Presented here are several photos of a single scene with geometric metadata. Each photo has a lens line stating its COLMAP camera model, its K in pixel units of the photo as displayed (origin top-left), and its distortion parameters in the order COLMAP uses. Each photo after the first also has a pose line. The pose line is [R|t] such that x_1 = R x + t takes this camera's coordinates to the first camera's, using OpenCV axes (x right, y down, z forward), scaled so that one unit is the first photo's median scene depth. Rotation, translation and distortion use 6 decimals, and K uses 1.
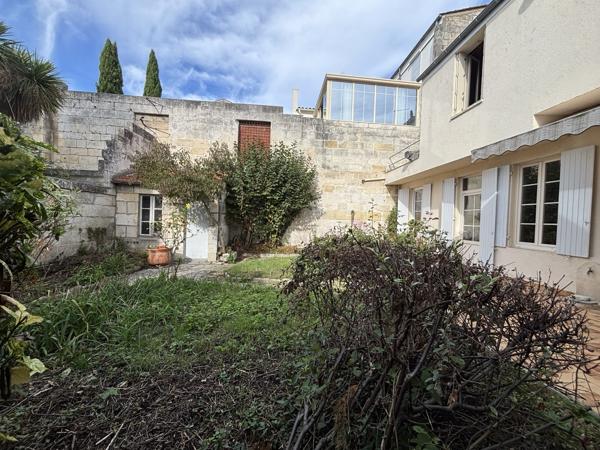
lens RADIAL K [[240.9, 0, 297.3], [0, 240.9, 223.7], [0, 0, 1]] dist [-0.000613, 0.000136]
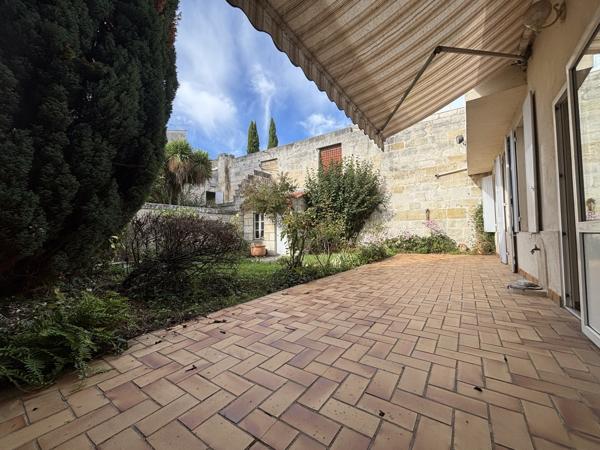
lens RADIAL K [[240.9, 0, 298.3], [0, 240.9, 222.5], [0, 0, 1]] dist [-0.000613, 0.000136]
pose [[0.778696, -0.074663, -0.622943, 0.480508], [0.032347, 0.996351, -0.078983, 0.063890], [0.626567, 0.041354, 0.778270, -0.046901]]
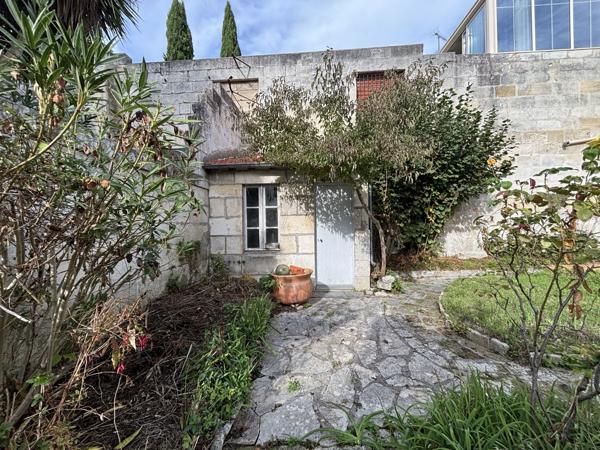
lens RADIAL K [[240.9, 0, 299.6], [0, 240.9, 225.0], [0, 0, 1]] dist [-0.000613, 0.000136]
pose [[0.987686, -0.056155, -0.146026, -0.359219], [0.054058, 0.998370, -0.018295, 0.000729], [0.146816, 0.010176, 0.989112, 0.341777]]
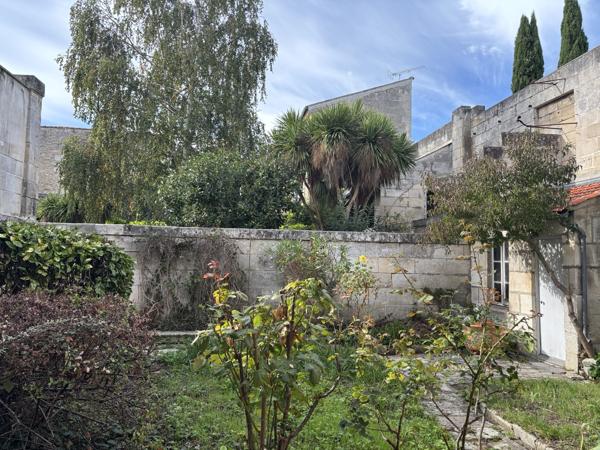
lens RADIAL K [[456.1, 0, 301.1], [0, 456.1, 221.9], [0, 0, 1]] dist [0.054581, -0.033419]
pose [[0.066228, -0.112324, -0.991462, 0.476494], [-0.031878, 0.992898, -0.114616, -0.009015], [0.997295, 0.039196, 0.062177, 0.347720]]
